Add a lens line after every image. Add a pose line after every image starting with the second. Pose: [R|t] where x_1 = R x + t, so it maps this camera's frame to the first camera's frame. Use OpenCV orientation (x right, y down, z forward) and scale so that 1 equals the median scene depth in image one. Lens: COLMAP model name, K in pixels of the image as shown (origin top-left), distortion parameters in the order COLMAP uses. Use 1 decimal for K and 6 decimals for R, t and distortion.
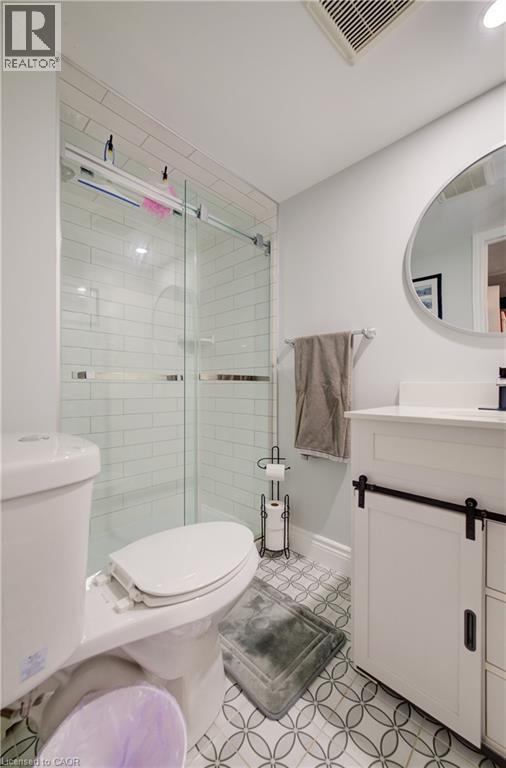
lens RADIAL K [[306.9, 0, 261.1], [0, 306.9, 387.9], [0, 0, 1]] dist [-0.002632, 0.001052]
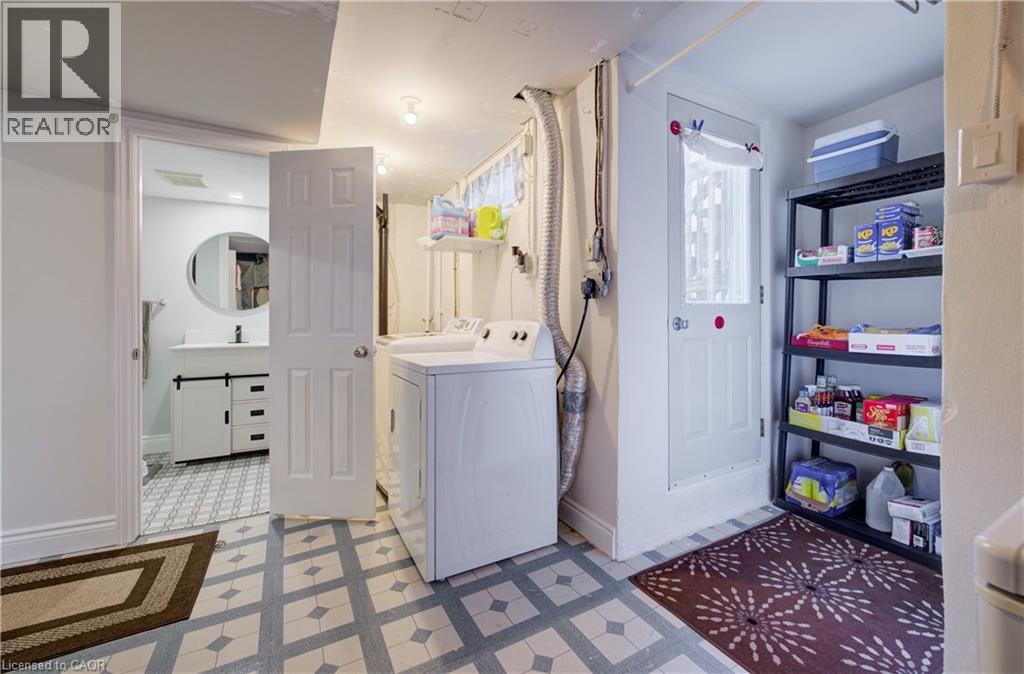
lens RADIAL K [[409.2, 0, 500.9], [0, 409.2, 315.5], [0, 0, 1]] dist [-0.002632, 0.001052]
pose [[0.322368, 0.002783, 0.946611, -1.136102], [0.006249, 0.999968, -0.005069, -0.080063], [-0.946594, 0.007550, 0.322340, -1.435398]]
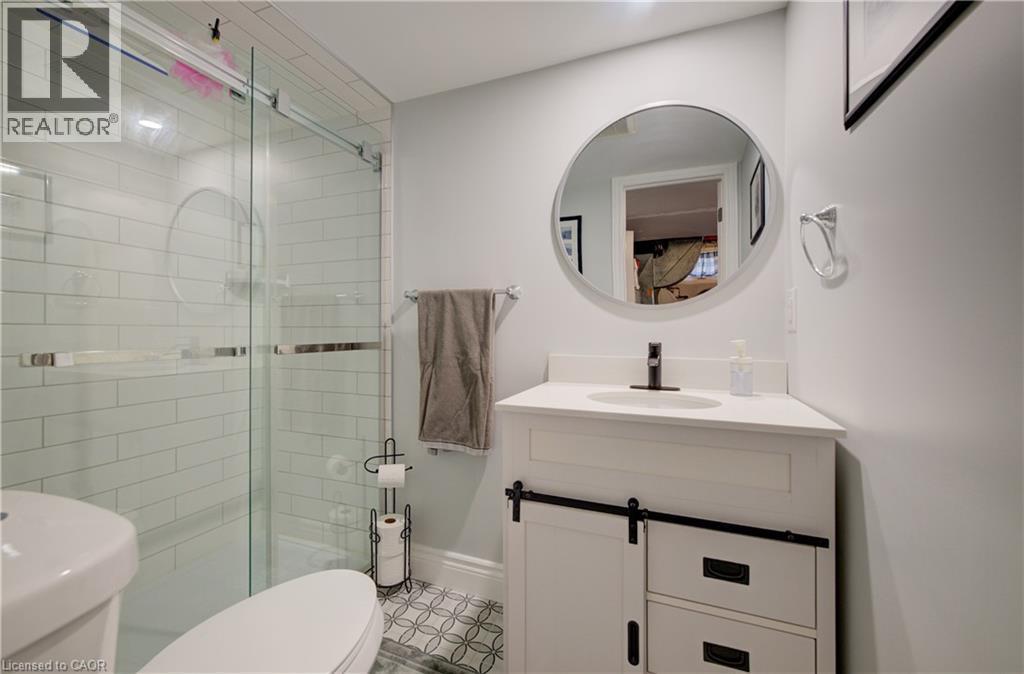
lens RADIAL K [[409.2, 0, 508.8], [0, 409.2, 326.2], [0, 0, 1]] dist [-0.002632, 0.001052]
pose [[0.926767, 0.001883, 0.375631, -0.065214], [0.000768, 0.999976, -0.006907, -0.078278], [-0.375635, 0.006689, 0.926743, -0.001612]]
